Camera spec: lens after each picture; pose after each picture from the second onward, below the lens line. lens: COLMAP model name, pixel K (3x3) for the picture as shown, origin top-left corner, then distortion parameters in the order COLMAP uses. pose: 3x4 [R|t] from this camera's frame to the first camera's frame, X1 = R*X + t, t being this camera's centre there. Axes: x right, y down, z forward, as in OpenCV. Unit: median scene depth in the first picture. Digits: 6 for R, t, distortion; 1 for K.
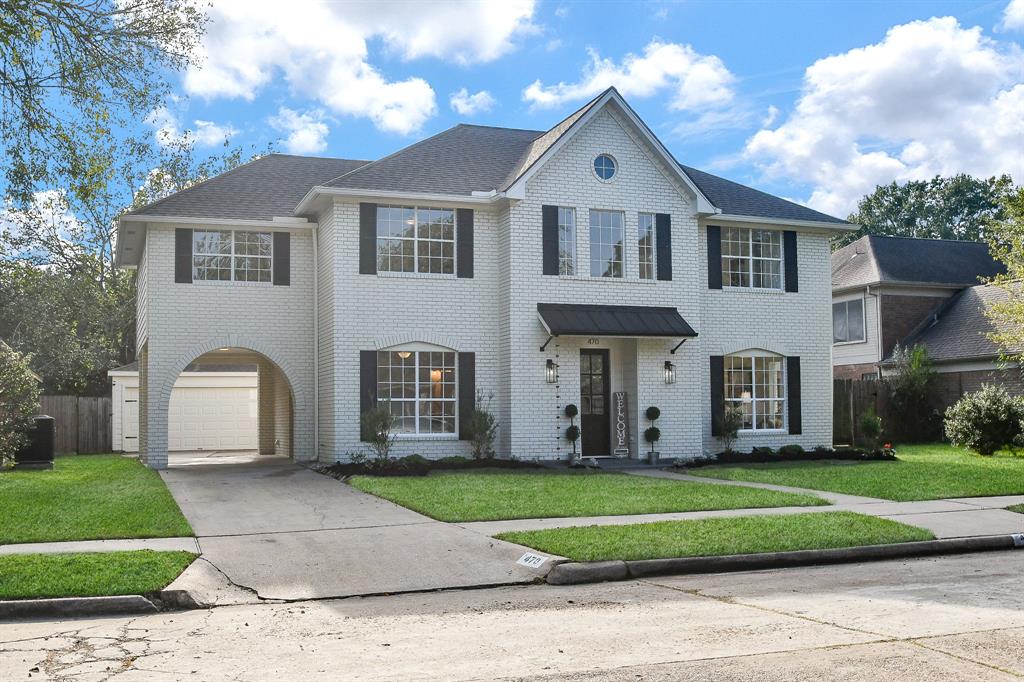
lens RADIAL K [[1007.3, 0, 512.0], [0, 1007.3, 341.0], [0, 0, 1]] dist [-0.006428, 0.007646]
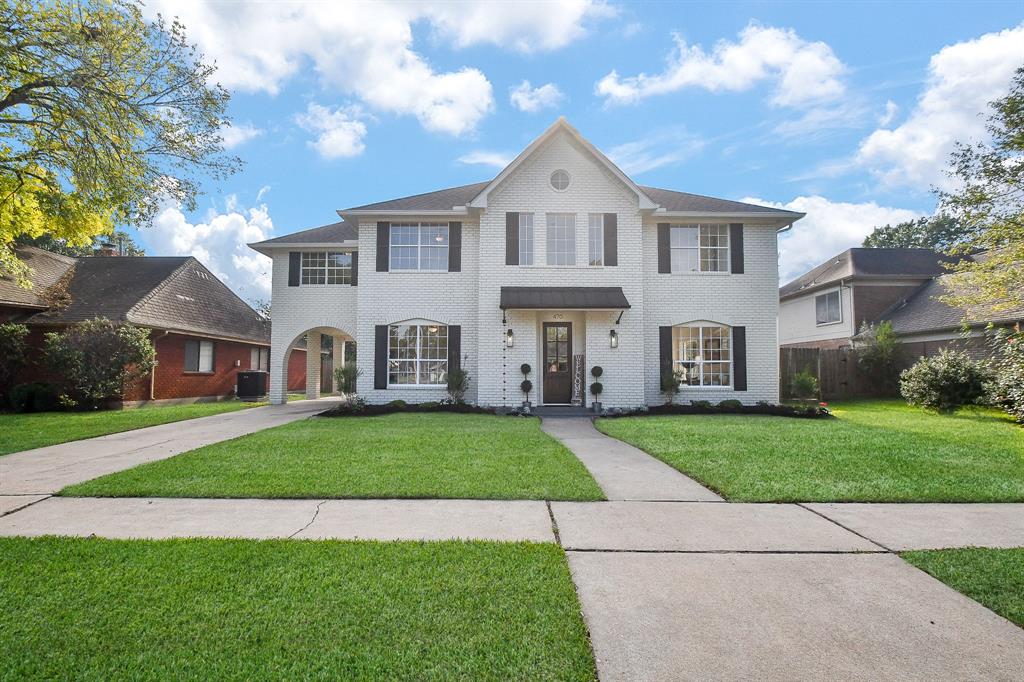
lens RADIAL K [[461.5, 0, 499.1], [0, 461.5, 343.9], [0, 0, 1]] dist [-0.003624, -0.001111]
pose [[0.935141, -0.009834, -0.354139, 0.224260], [0.013340, 0.999883, 0.007461, 0.031002], [0.354025, -0.011702, 0.935163, 0.413354]]
